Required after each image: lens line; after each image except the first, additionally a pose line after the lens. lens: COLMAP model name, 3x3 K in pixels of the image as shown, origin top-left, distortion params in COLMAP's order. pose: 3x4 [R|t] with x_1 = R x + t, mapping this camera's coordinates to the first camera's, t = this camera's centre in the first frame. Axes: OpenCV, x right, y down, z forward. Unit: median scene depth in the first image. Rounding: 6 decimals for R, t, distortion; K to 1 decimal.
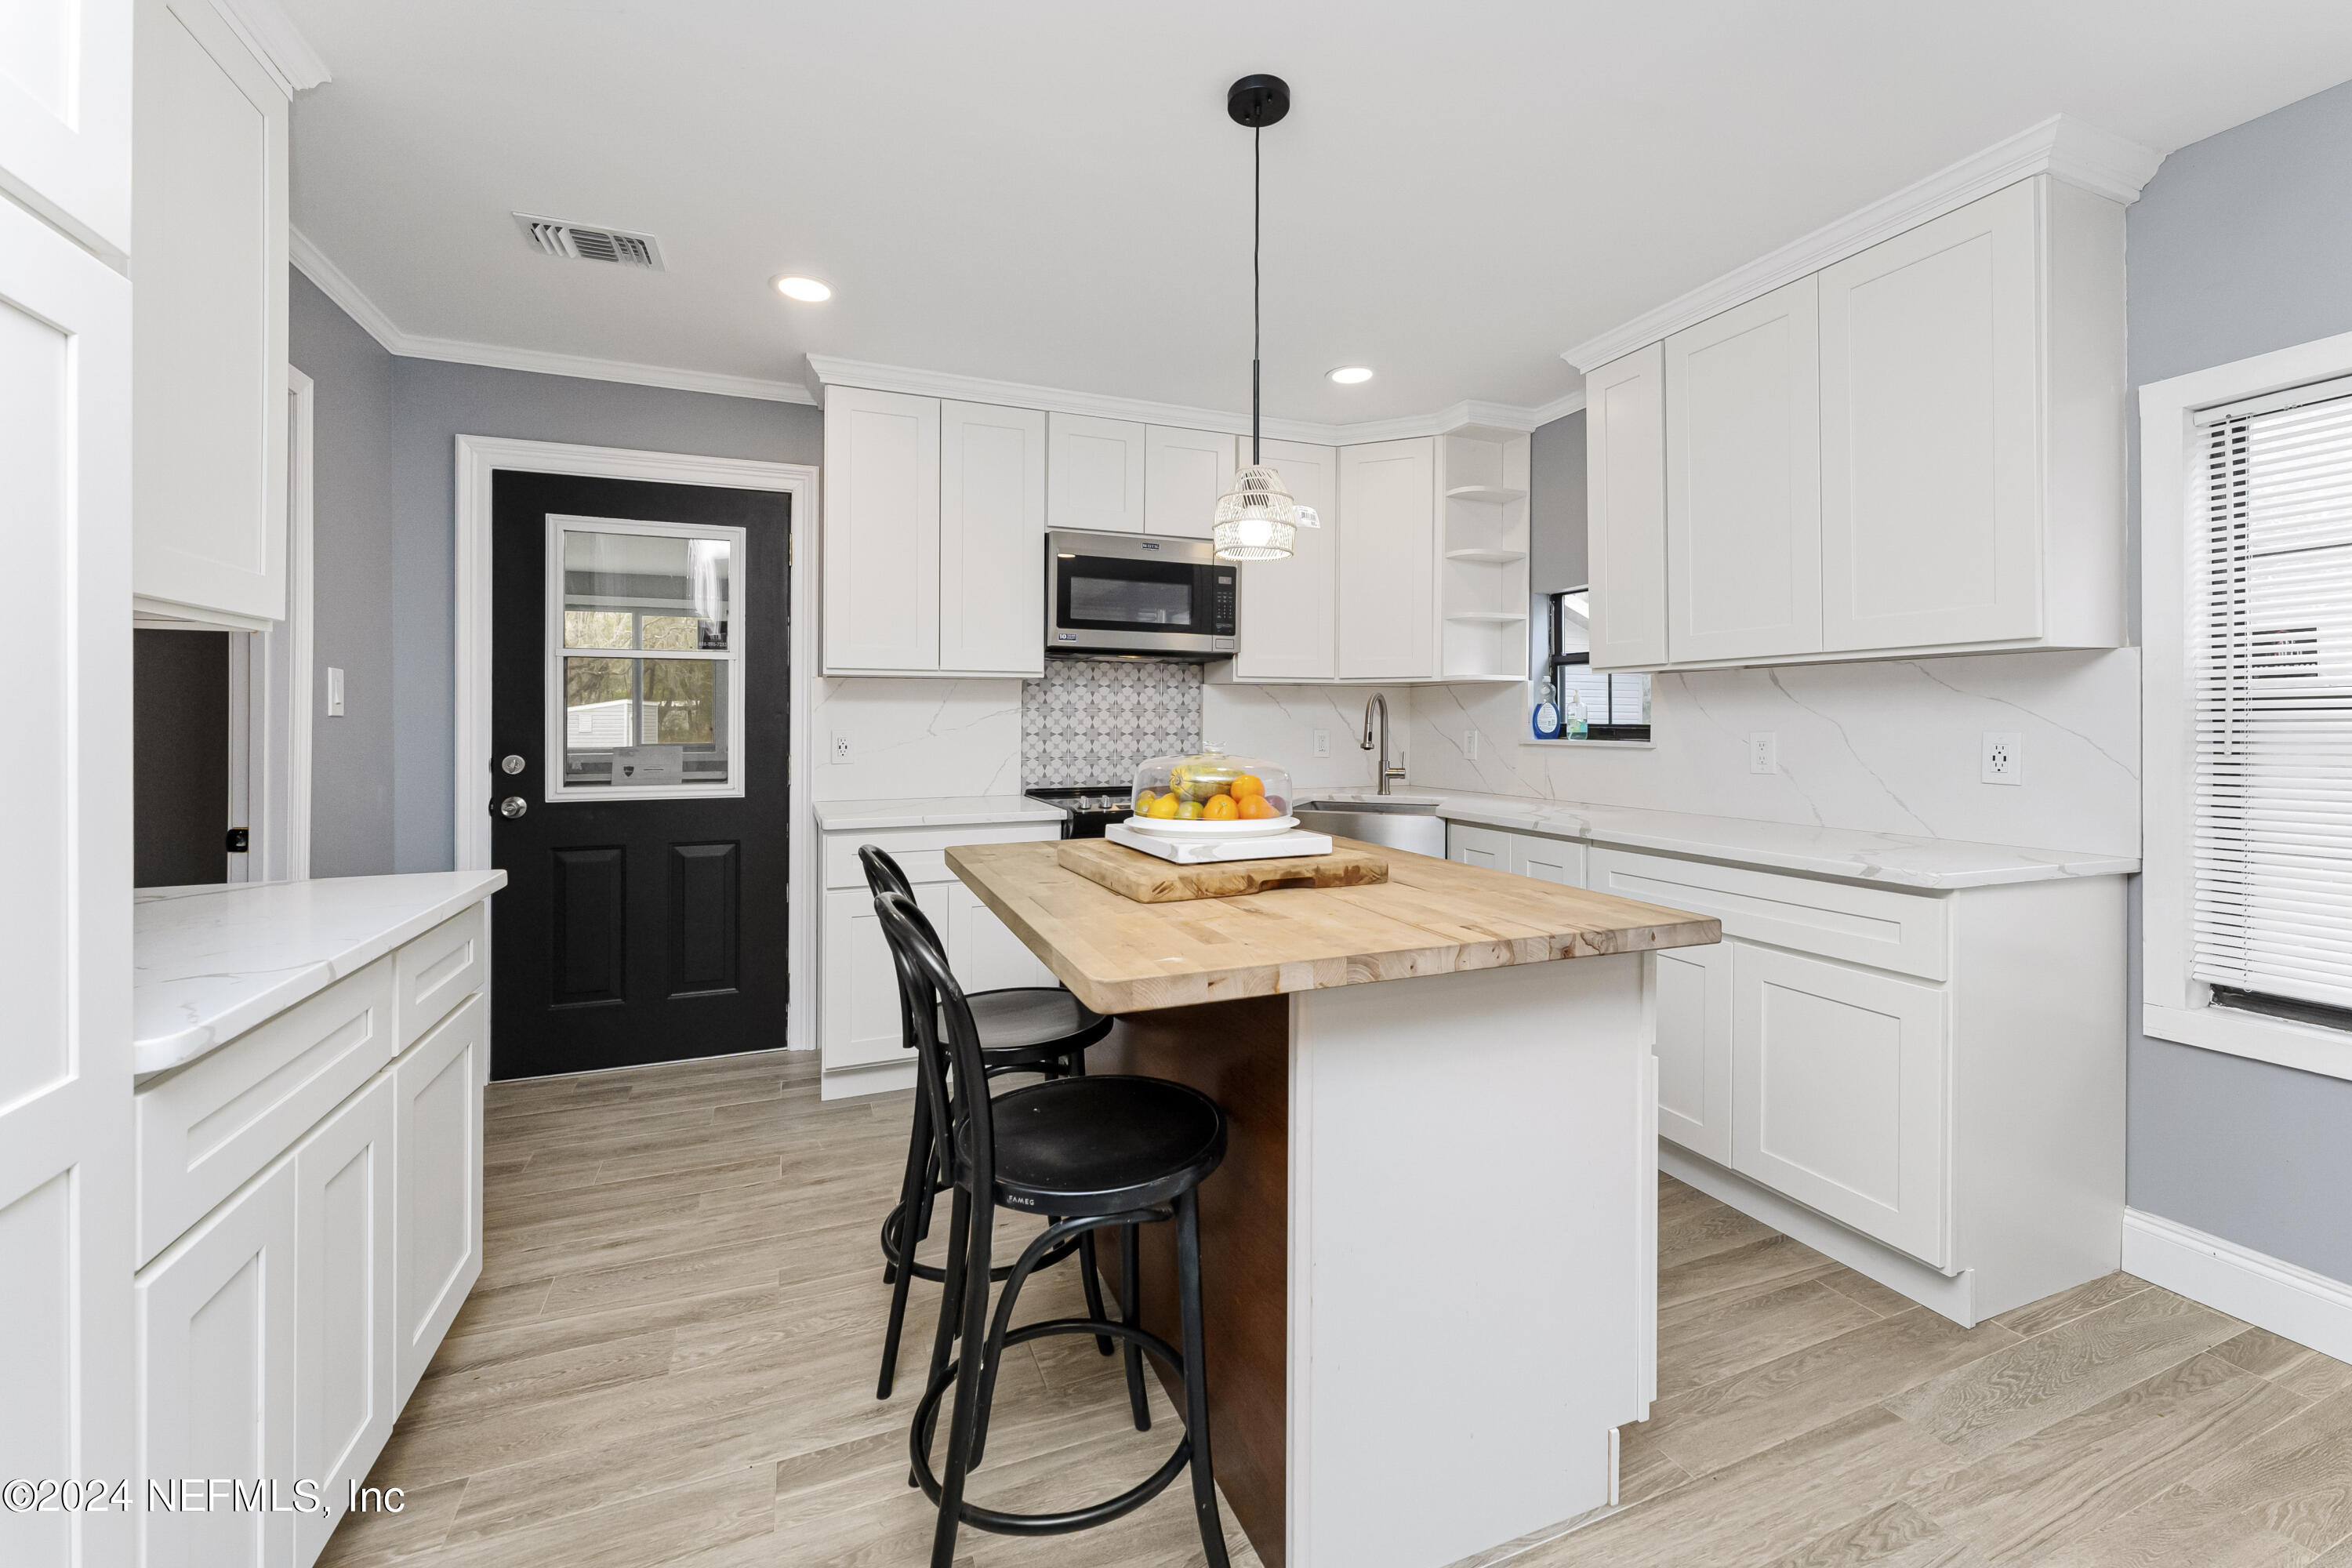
lens RADIAL K [[946.1, 0, 1165.6], [0, 946.1, 720.2], [0, 0, 1]] dist [-0.001309, 0.000020]
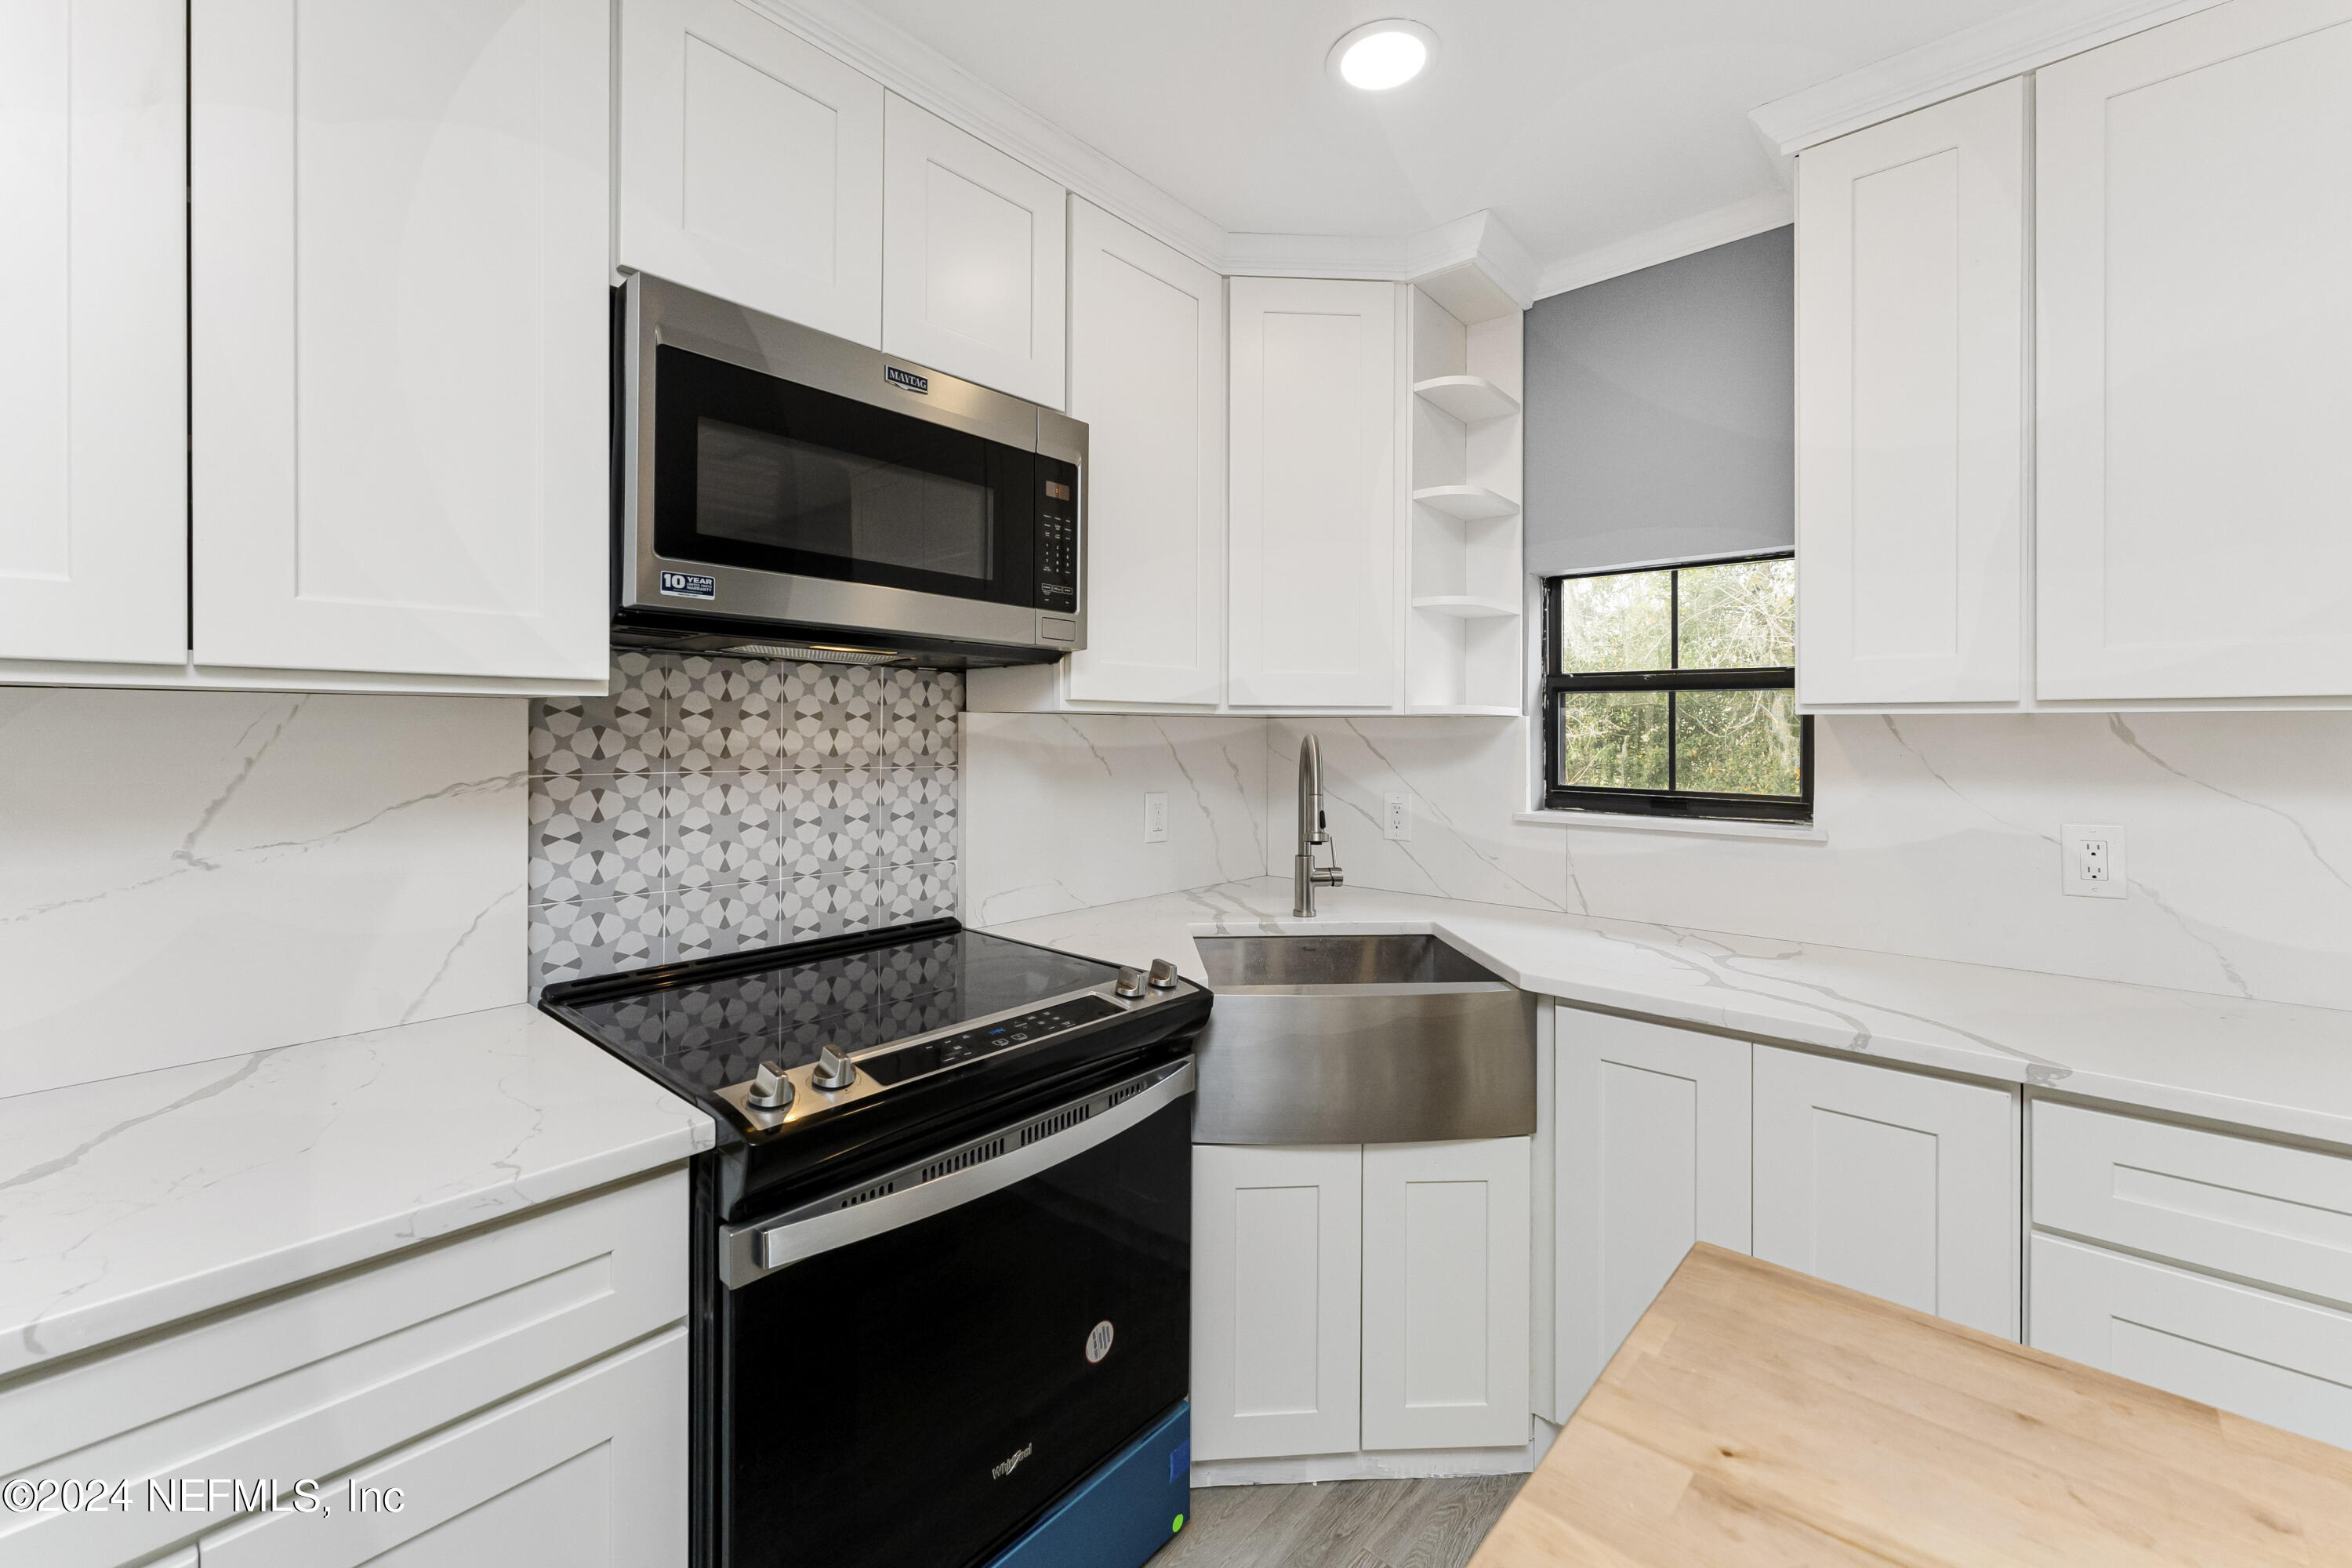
lens RADIAL K [[946.1, 0, 1161.5], [0, 946.1, 741.1], [0, 0, 1]] dist [-0.001309, 0.000020]
pose [[0.896782, -0.000691, 0.442471, -0.095710], [-0.003689, 0.999952, 0.009039, -0.030551], [-0.442457, -0.009738, 0.896737, 0.568502]]
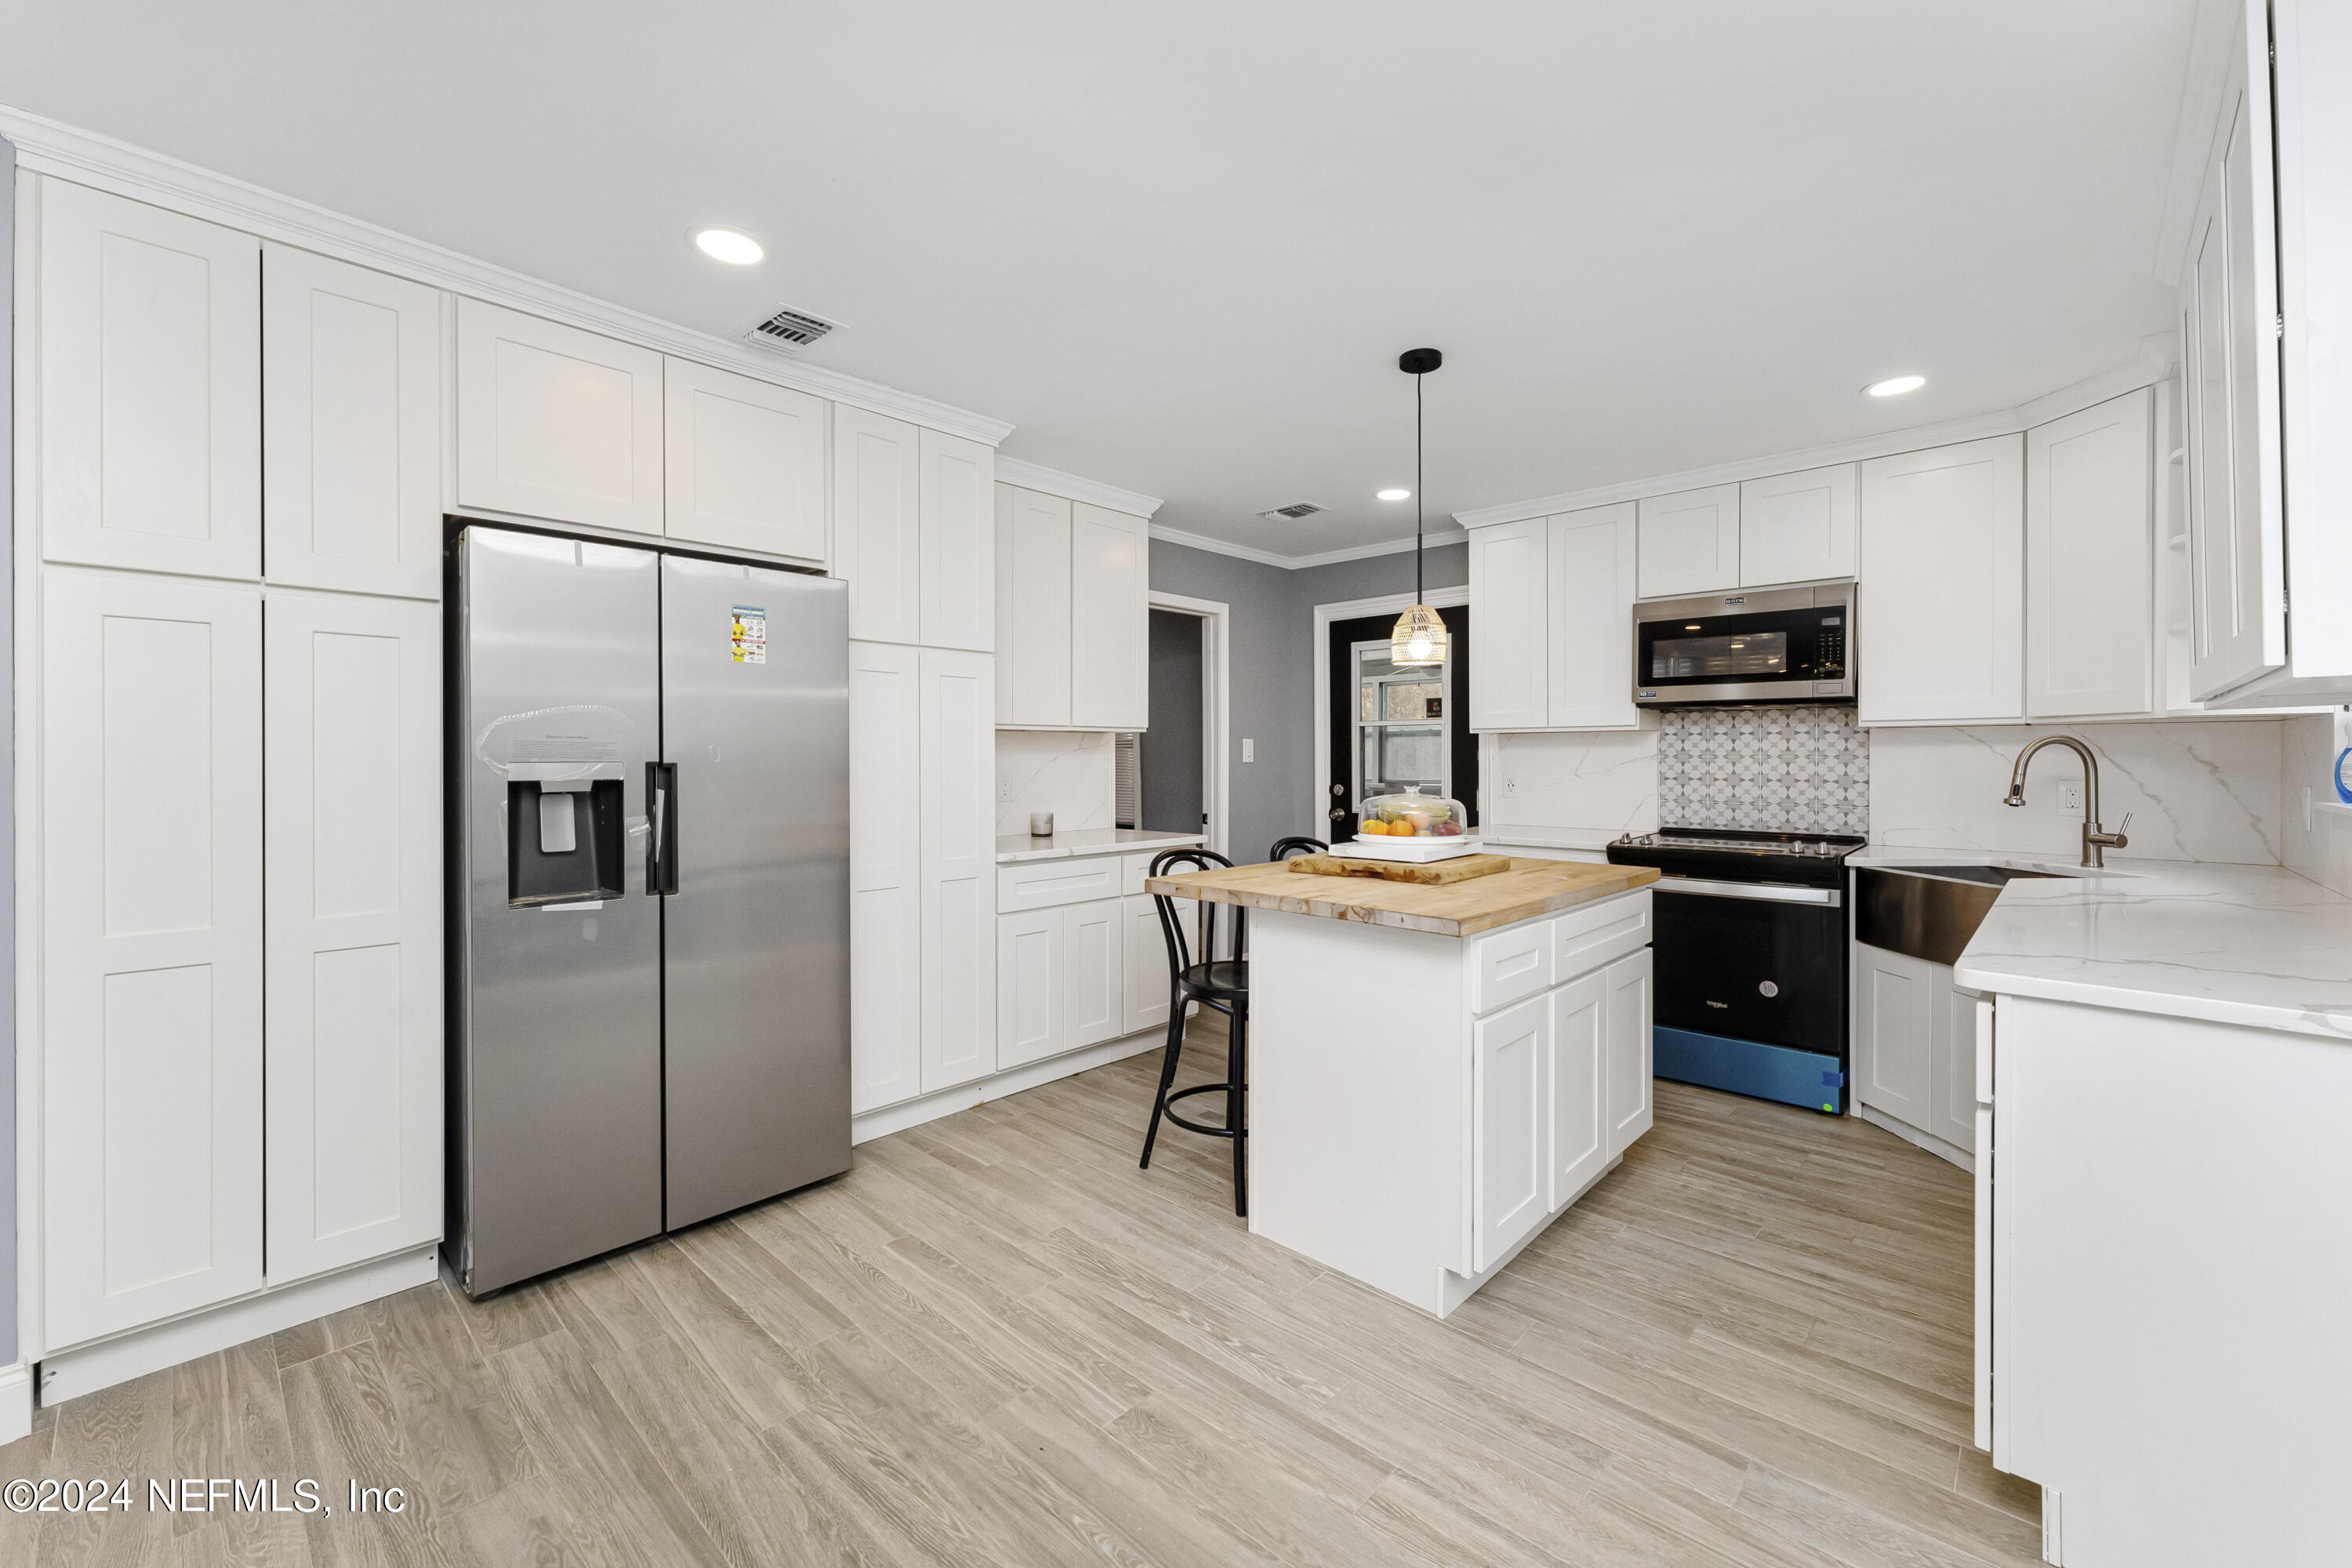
lens RADIAL K [[946.1, 0, 1194.6], [0, 946.1, 750.0], [0, 0, 1]] dist [-0.001309, 0.000020]
pose [[0.430614, -0.006040, -0.902516, 0.649697], [0.001843, 0.999981, -0.005813, -0.014029], [0.902534, 0.000840, 0.430618, 0.012504]]
